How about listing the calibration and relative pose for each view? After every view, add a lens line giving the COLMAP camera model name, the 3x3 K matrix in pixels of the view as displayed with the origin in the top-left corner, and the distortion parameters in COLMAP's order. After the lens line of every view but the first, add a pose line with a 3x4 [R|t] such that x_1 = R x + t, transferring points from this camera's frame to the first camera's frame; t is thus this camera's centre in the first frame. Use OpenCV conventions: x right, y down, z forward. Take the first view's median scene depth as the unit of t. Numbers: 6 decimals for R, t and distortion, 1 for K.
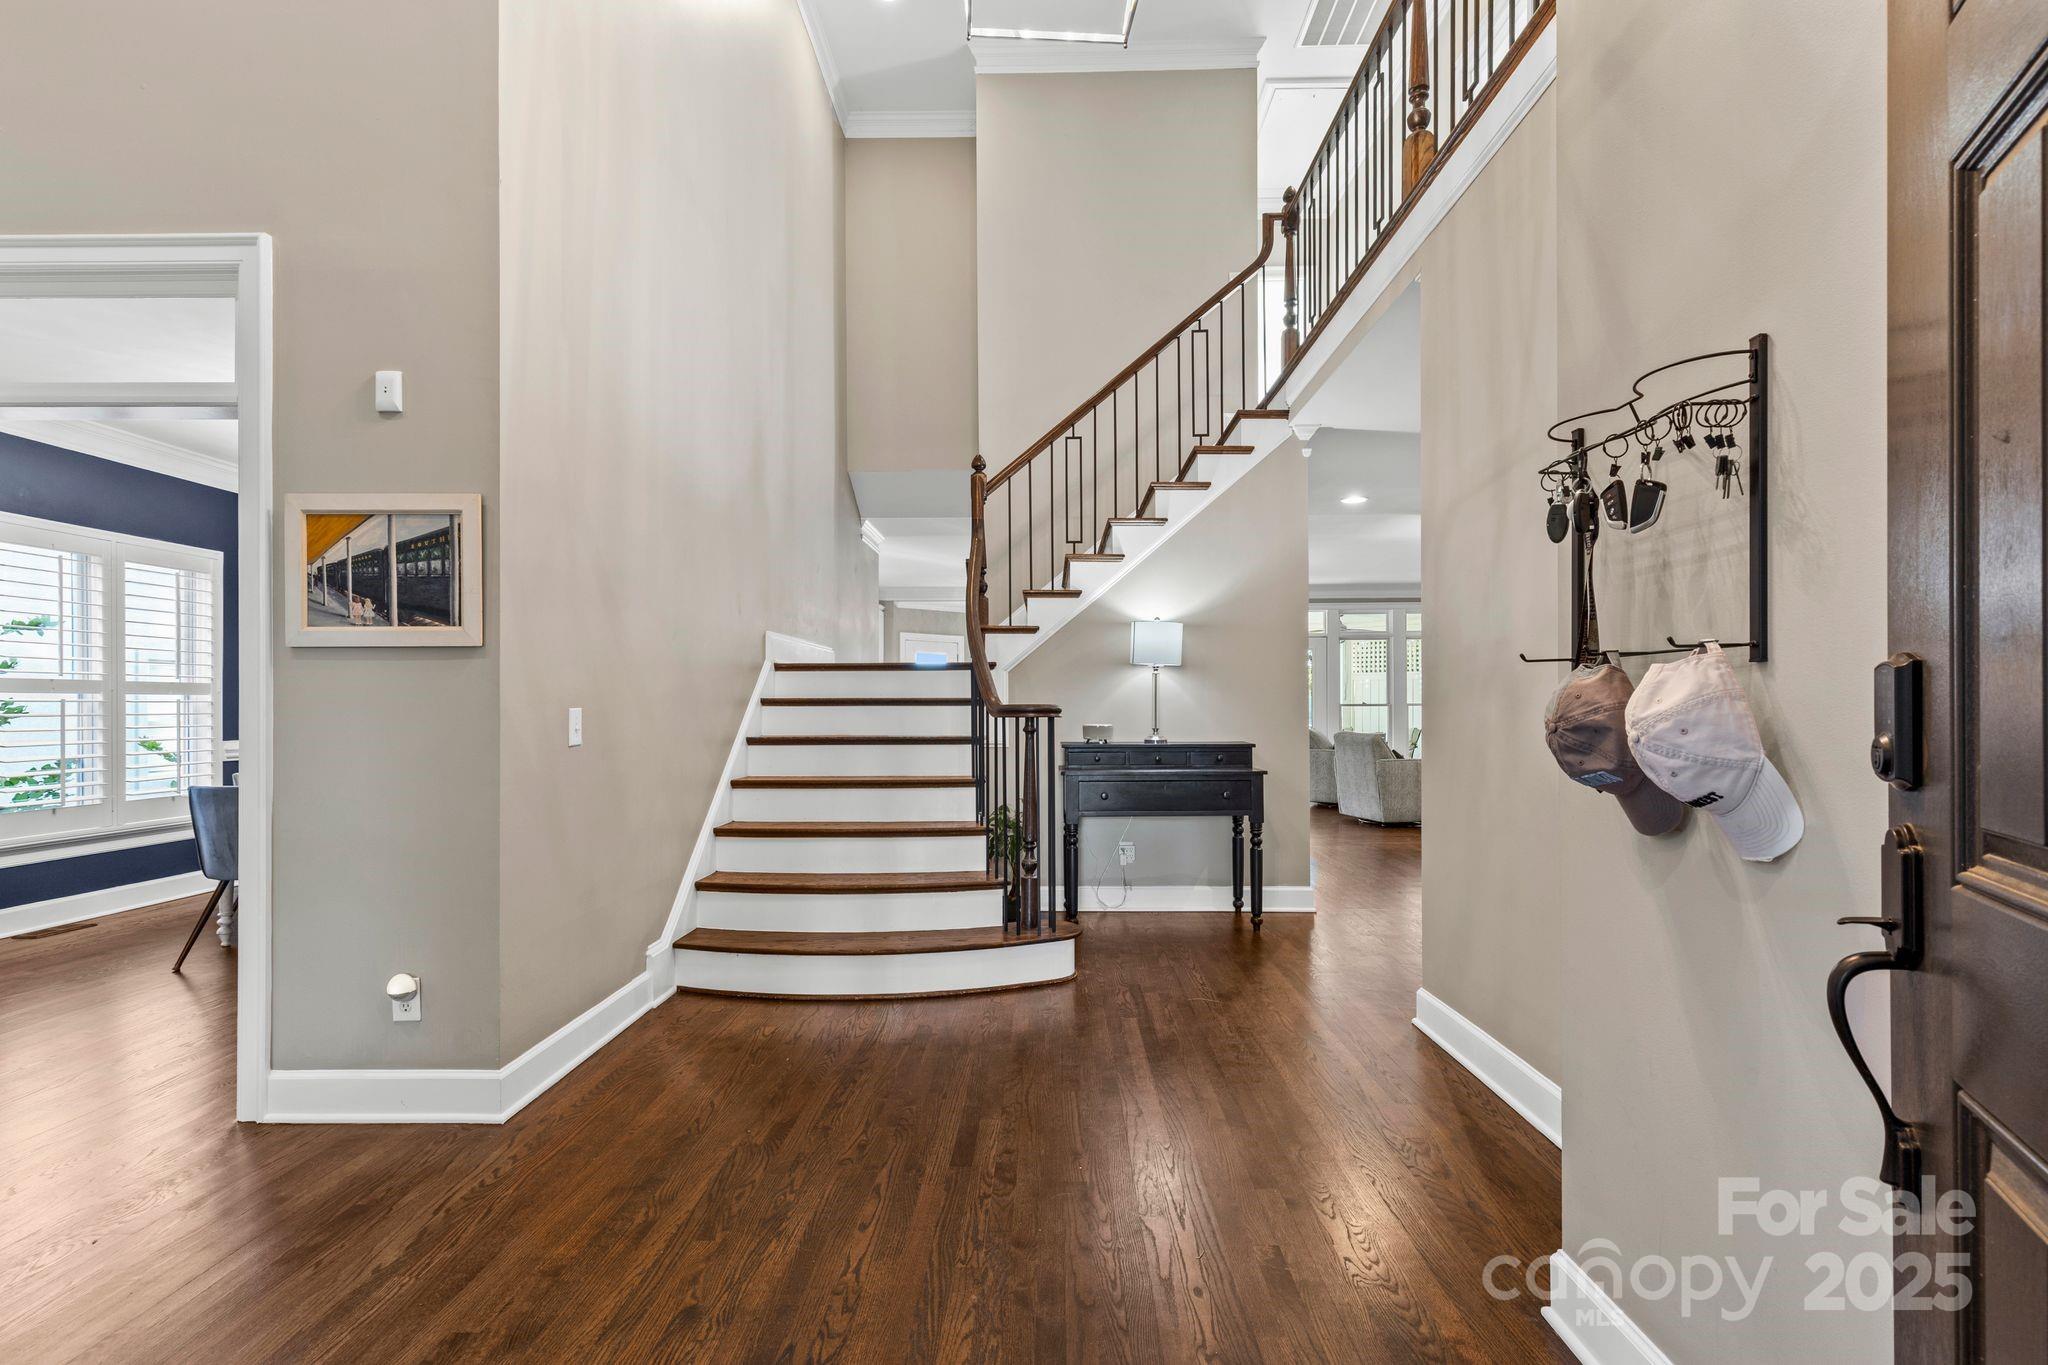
lens RADIAL K [[926.8, 0, 1026.5], [0, 926.8, 710.8], [0, 0, 1]] dist [0.002988, -0.000067]
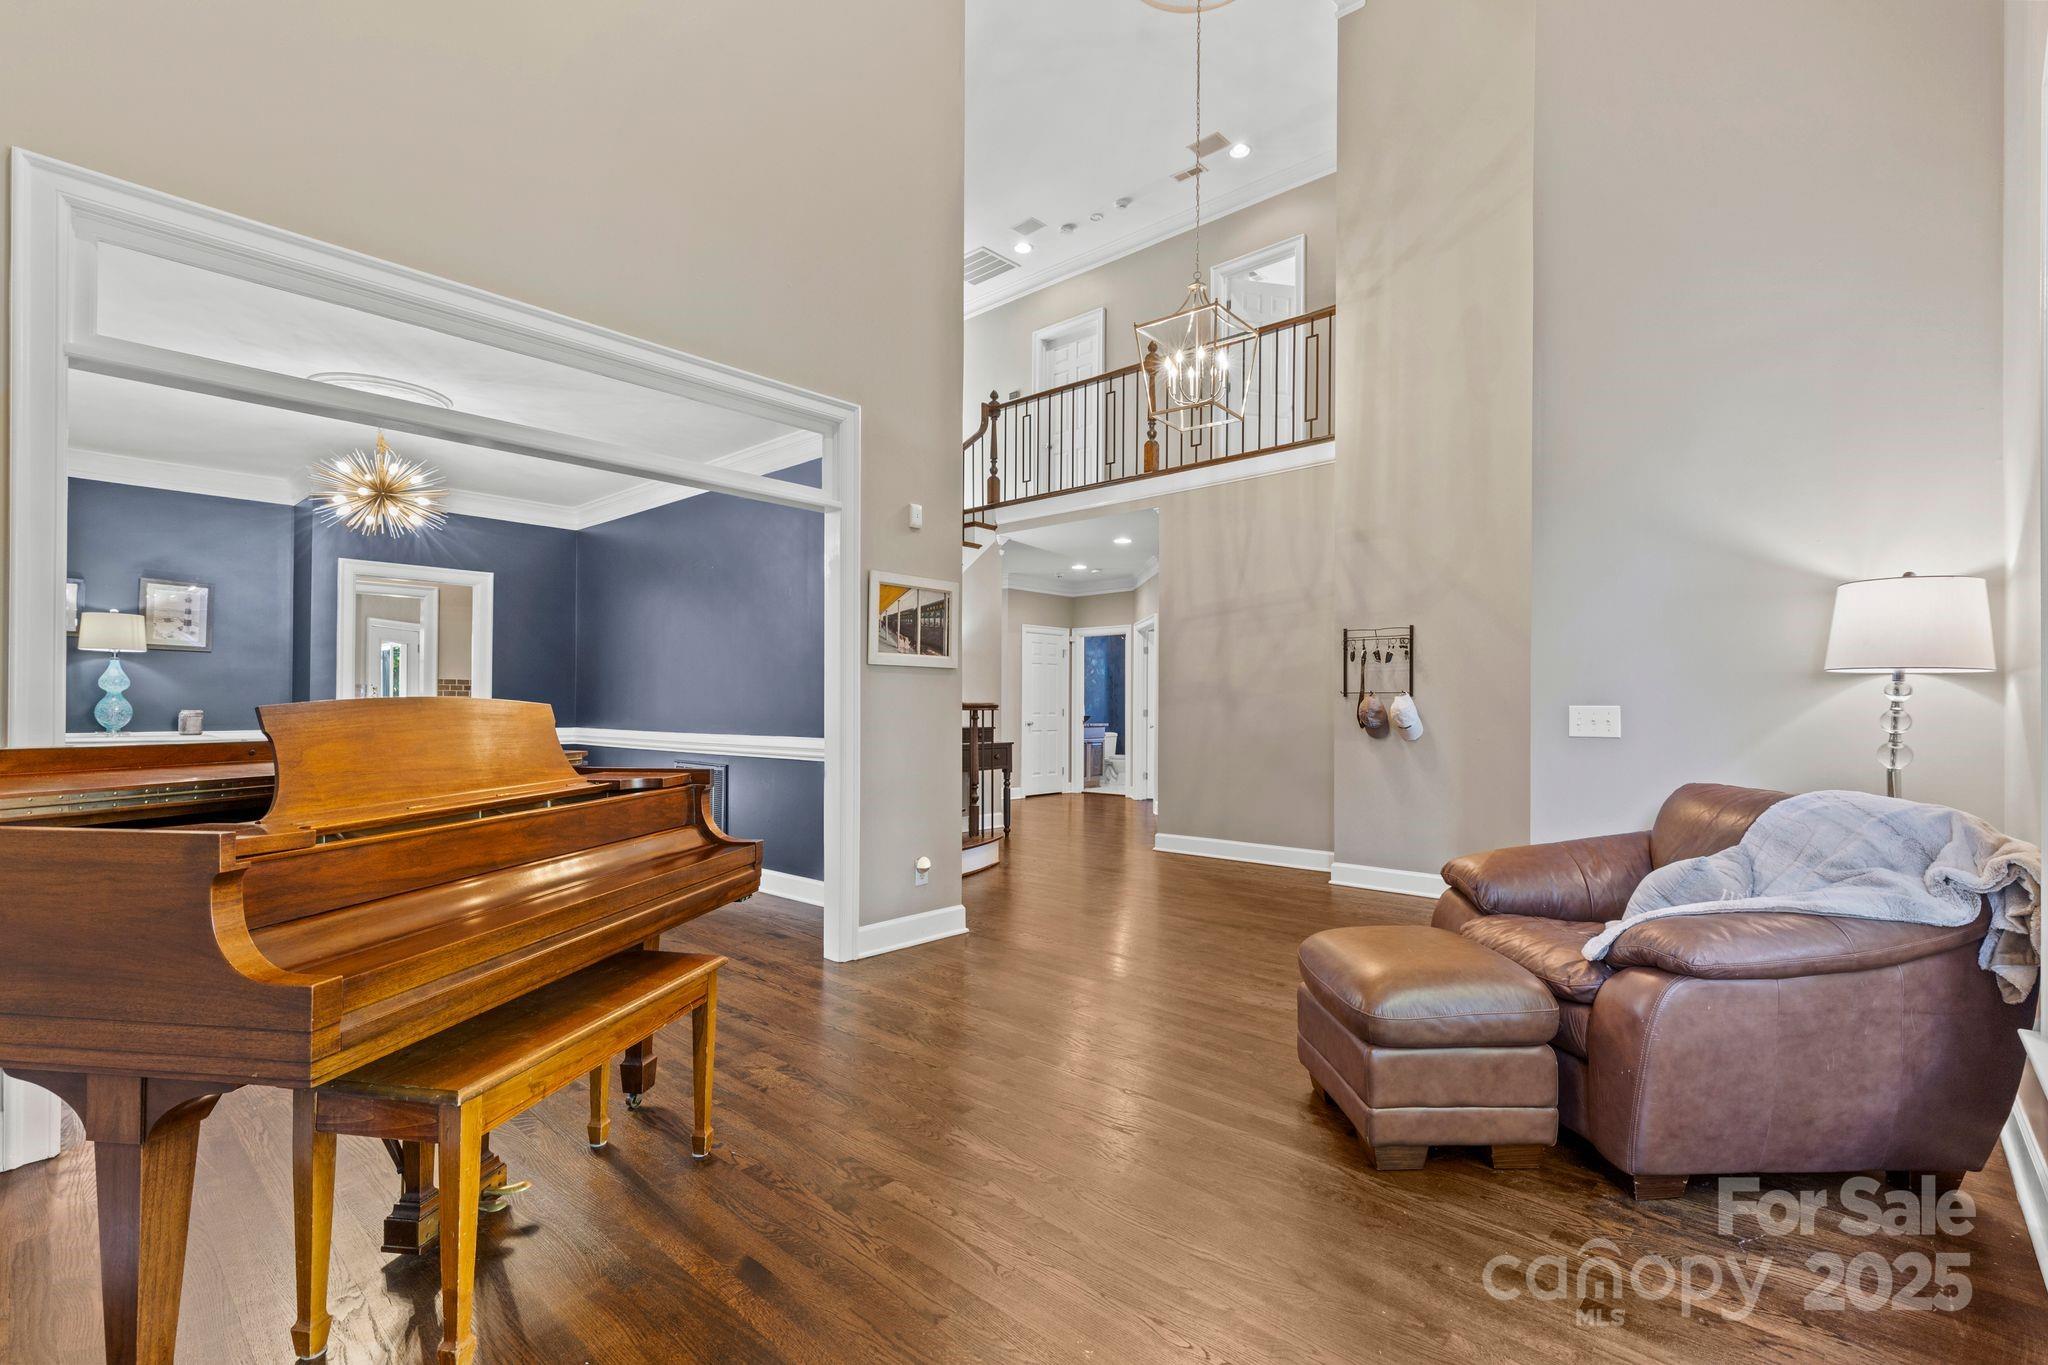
lens RADIAL K [[926.8, 0, 1026.5], [0, 926.8, 710.8], [0, 0, 1]] dist [0.002988, -0.000067]
pose [[0.660874, 0.003200, 0.750490, -1.828177], [-0.005604, 0.999984, 0.000671, 0.009810], [-0.750476, -0.004649, 0.660881, -0.274307]]
